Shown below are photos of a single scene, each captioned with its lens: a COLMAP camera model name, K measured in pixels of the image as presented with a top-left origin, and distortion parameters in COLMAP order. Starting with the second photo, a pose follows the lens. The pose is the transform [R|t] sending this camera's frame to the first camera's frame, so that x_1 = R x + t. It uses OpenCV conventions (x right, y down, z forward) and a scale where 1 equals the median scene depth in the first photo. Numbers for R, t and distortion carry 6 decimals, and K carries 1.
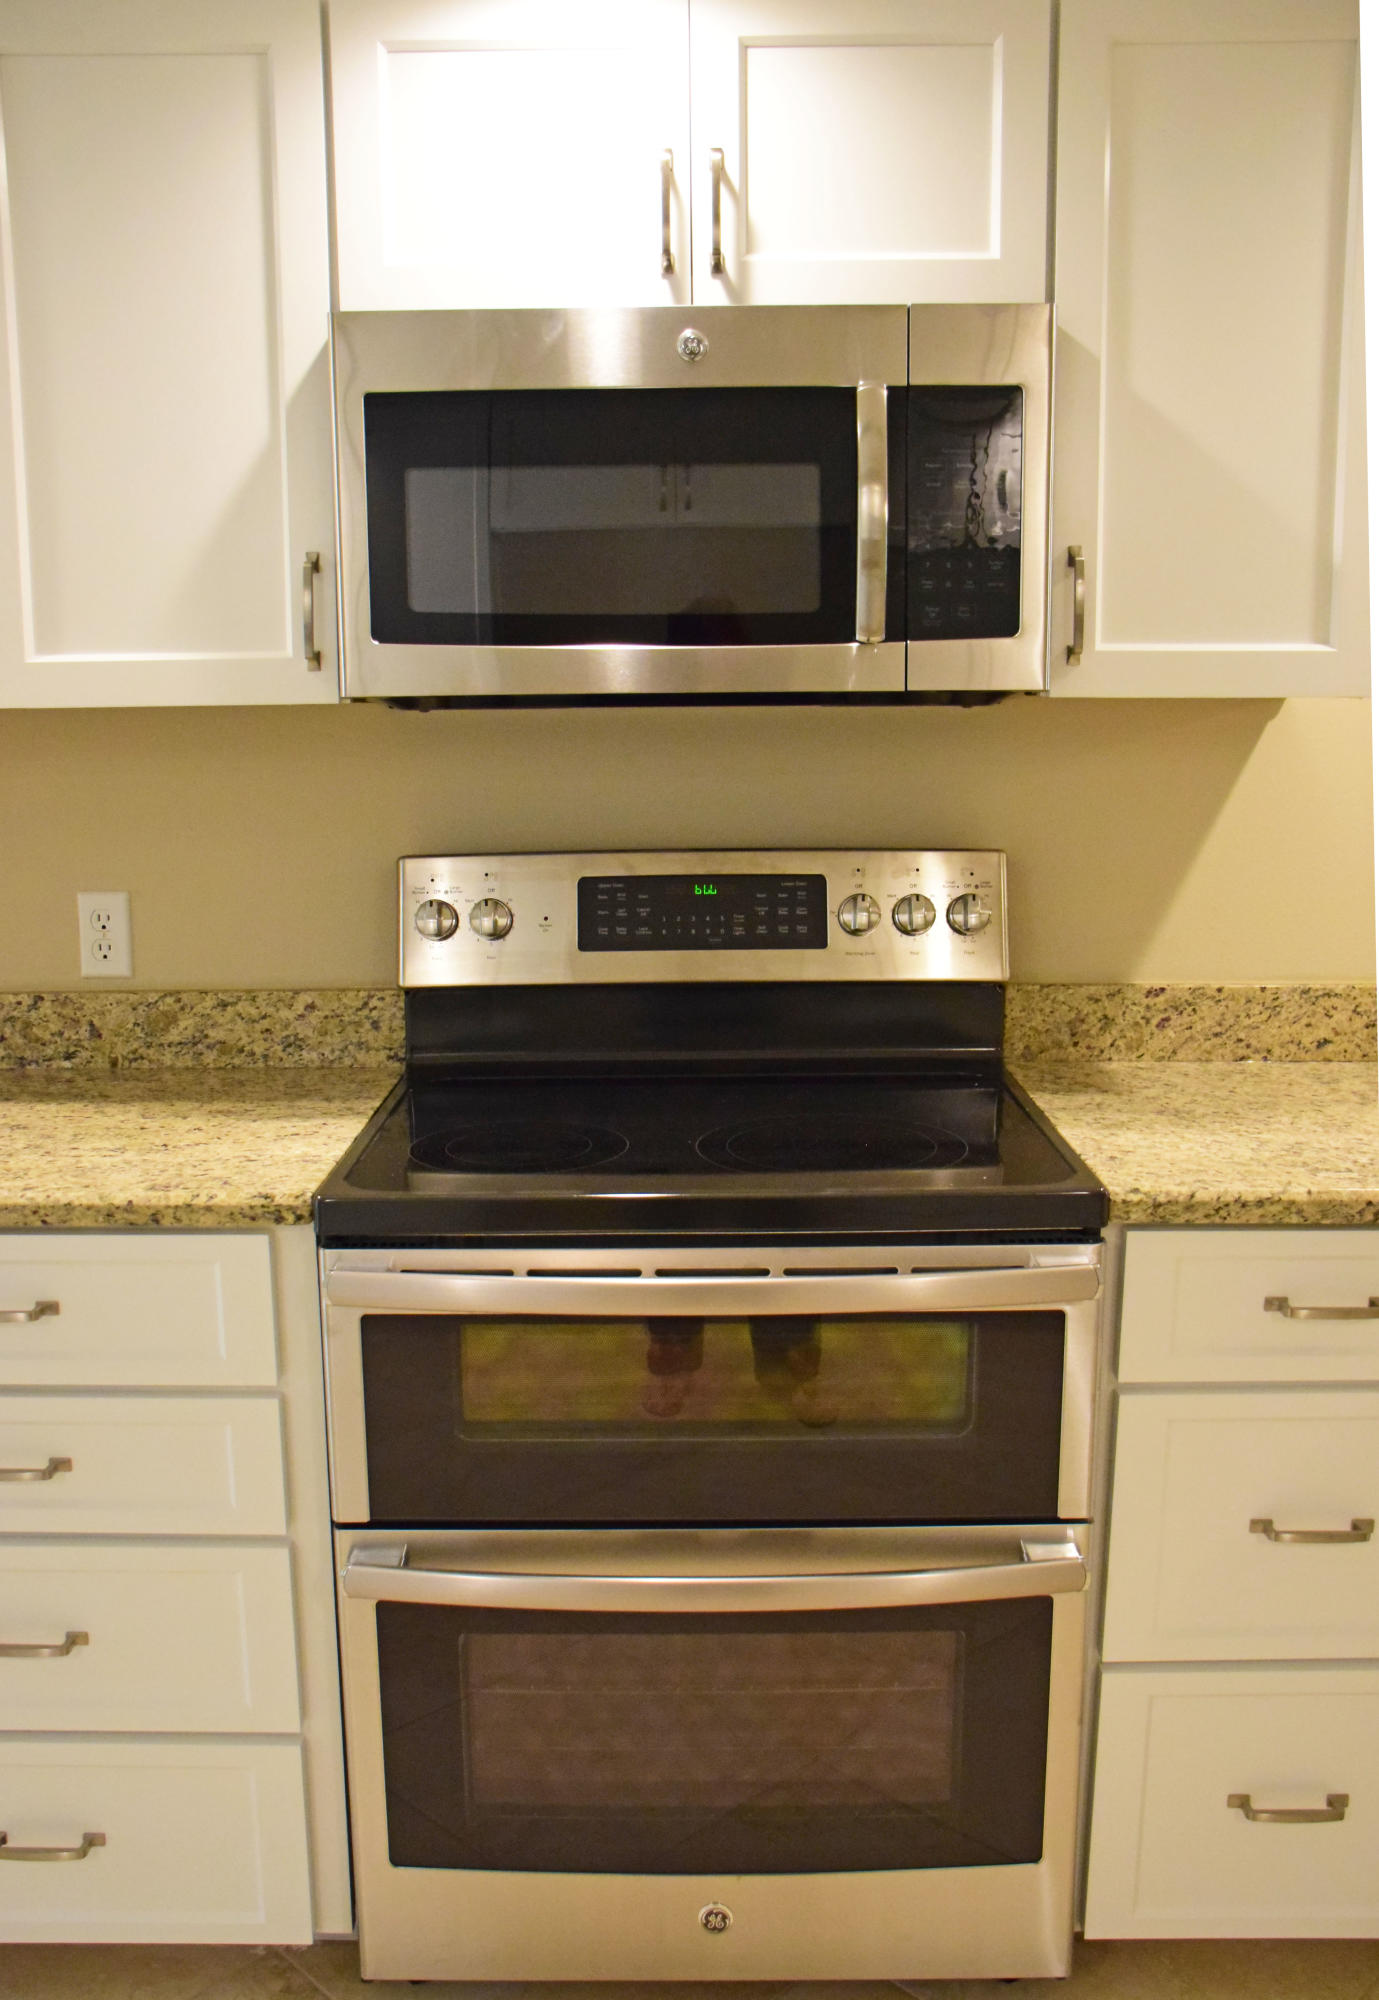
lens RADIAL K [[1840.9, 0, 689.5], [0, 1840.9, 1000.0], [0, 0, 1]] dist [-0.080851, 0.004901]
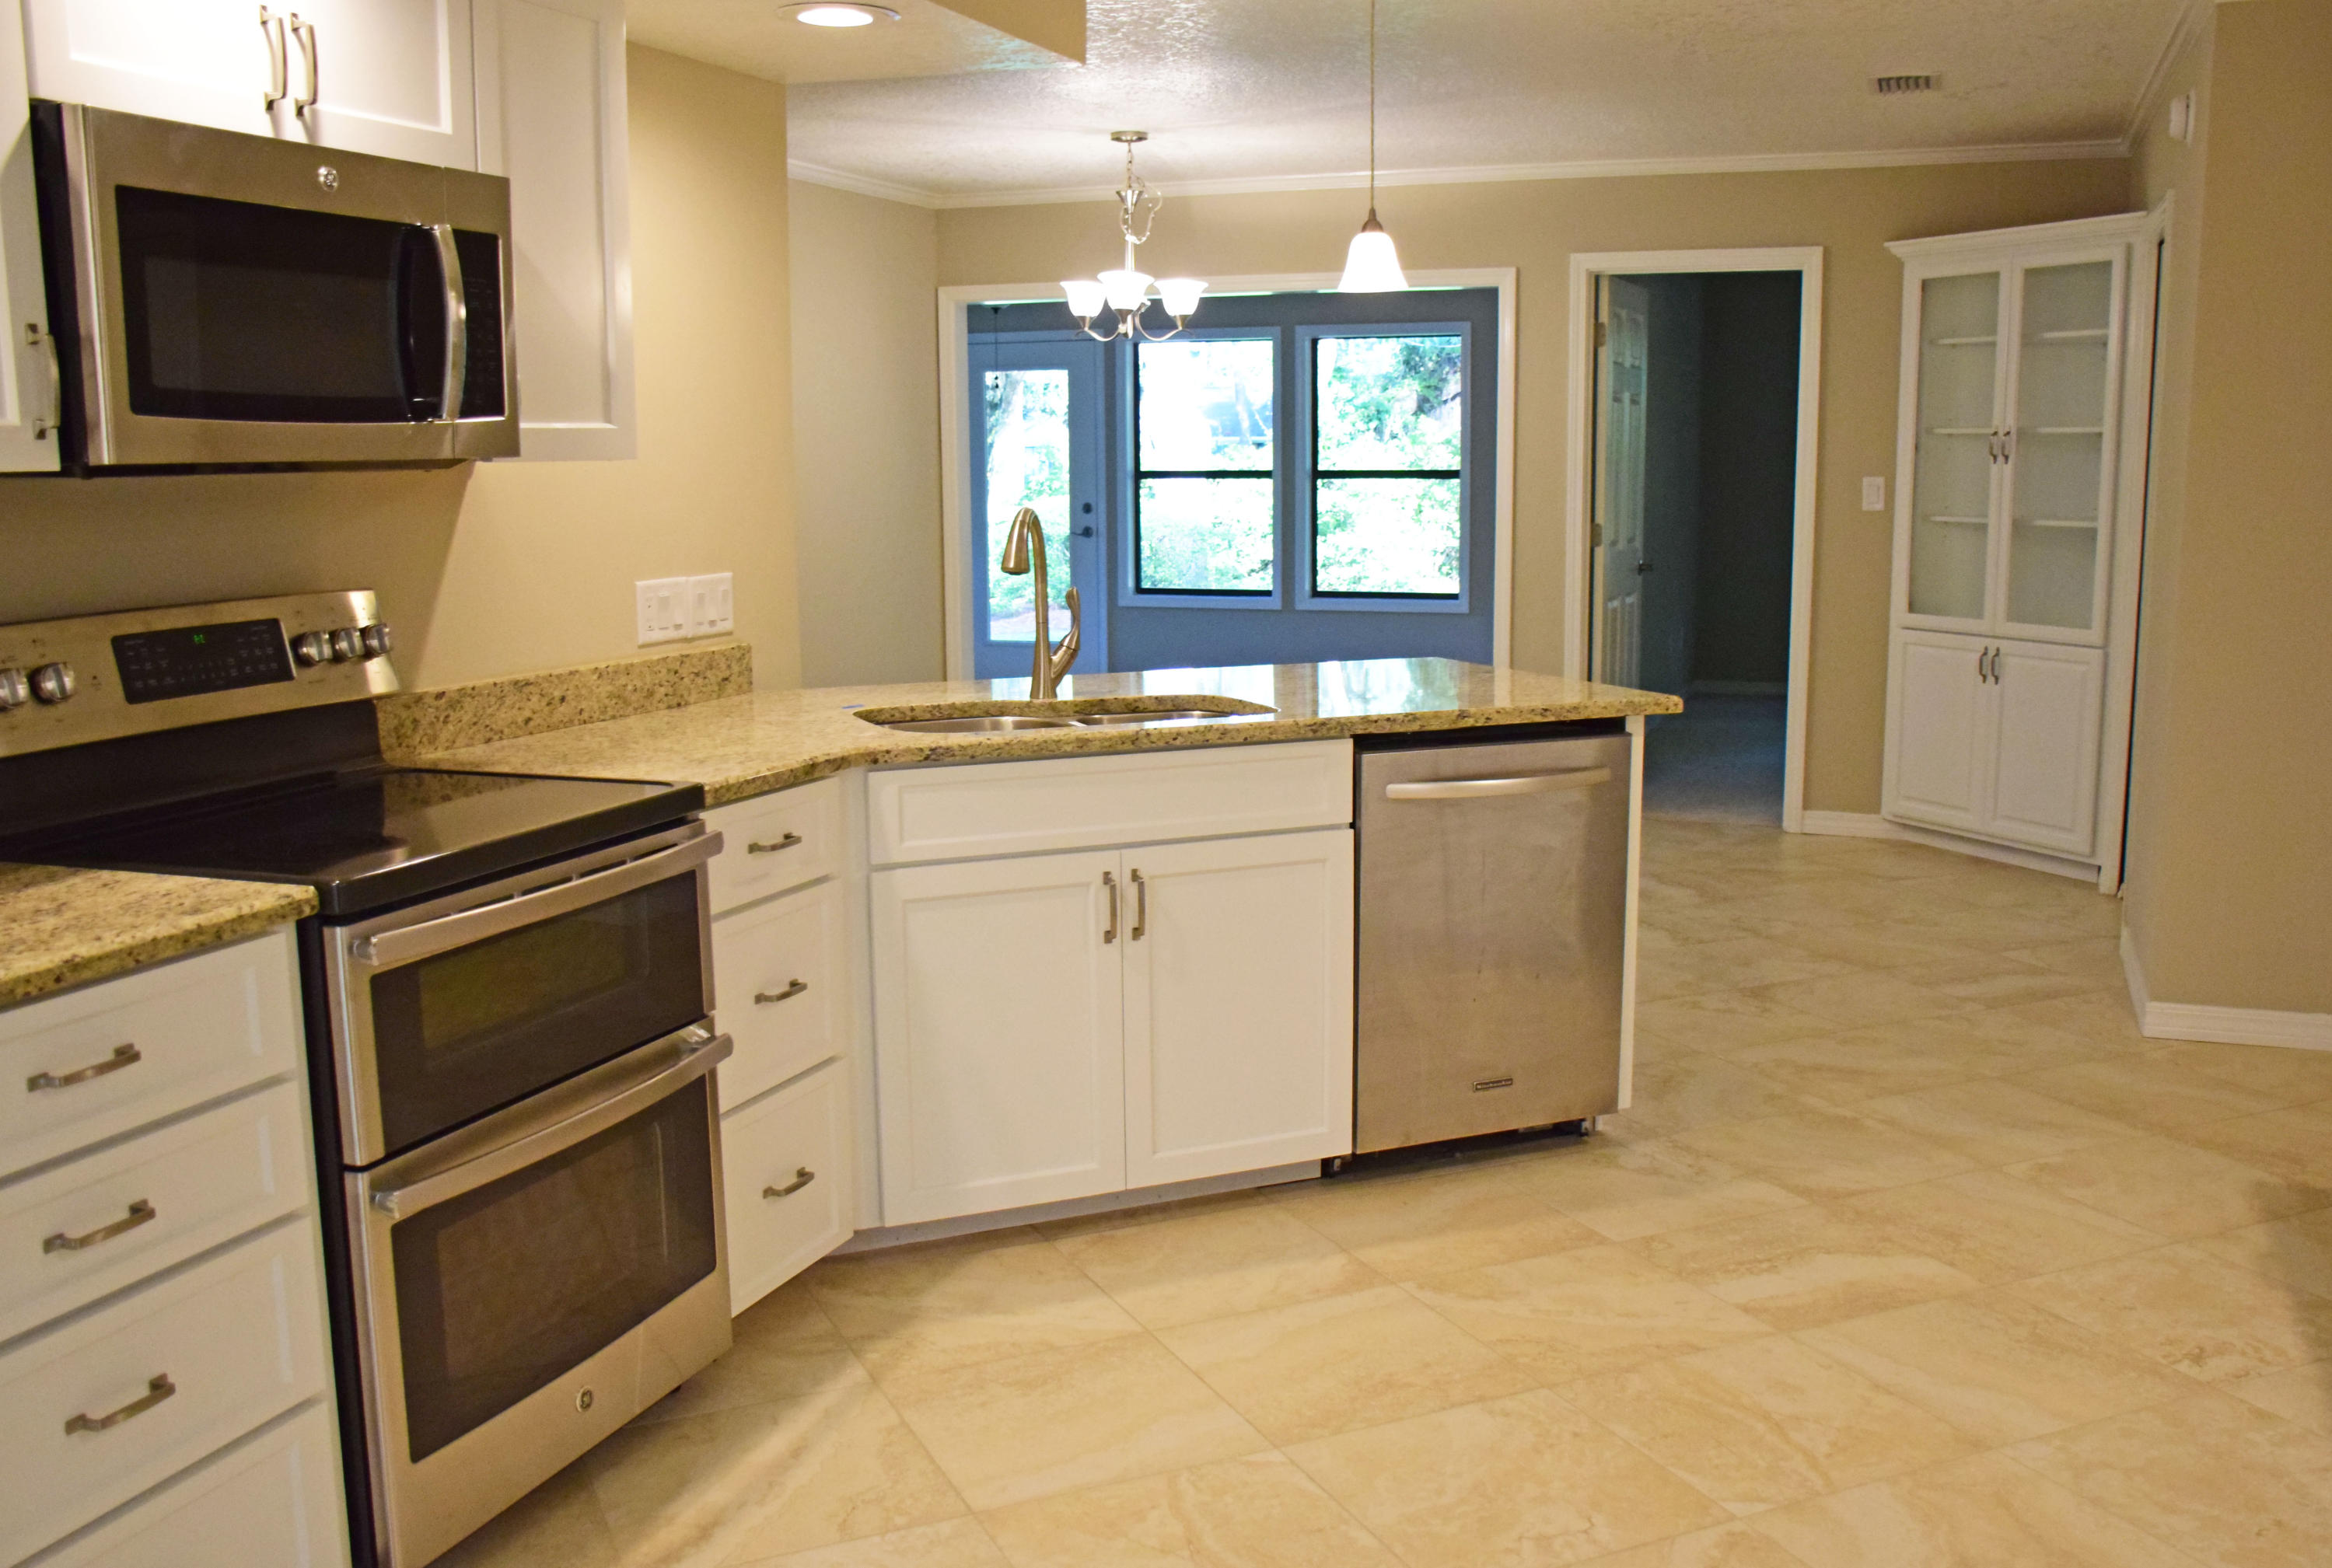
lens RADIAL K [[2129.0, 0, 1166.0], [0, 2129.0, 784.0], [0, 0, 1]] dist [-0.111994, 0.008738]
pose [[0.345988, -0.137635, 0.928089, -1.117580], [0.160822, 0.983242, 0.085860, 0.014169], [-0.924353, 0.119550, 0.362325, 0.017887]]
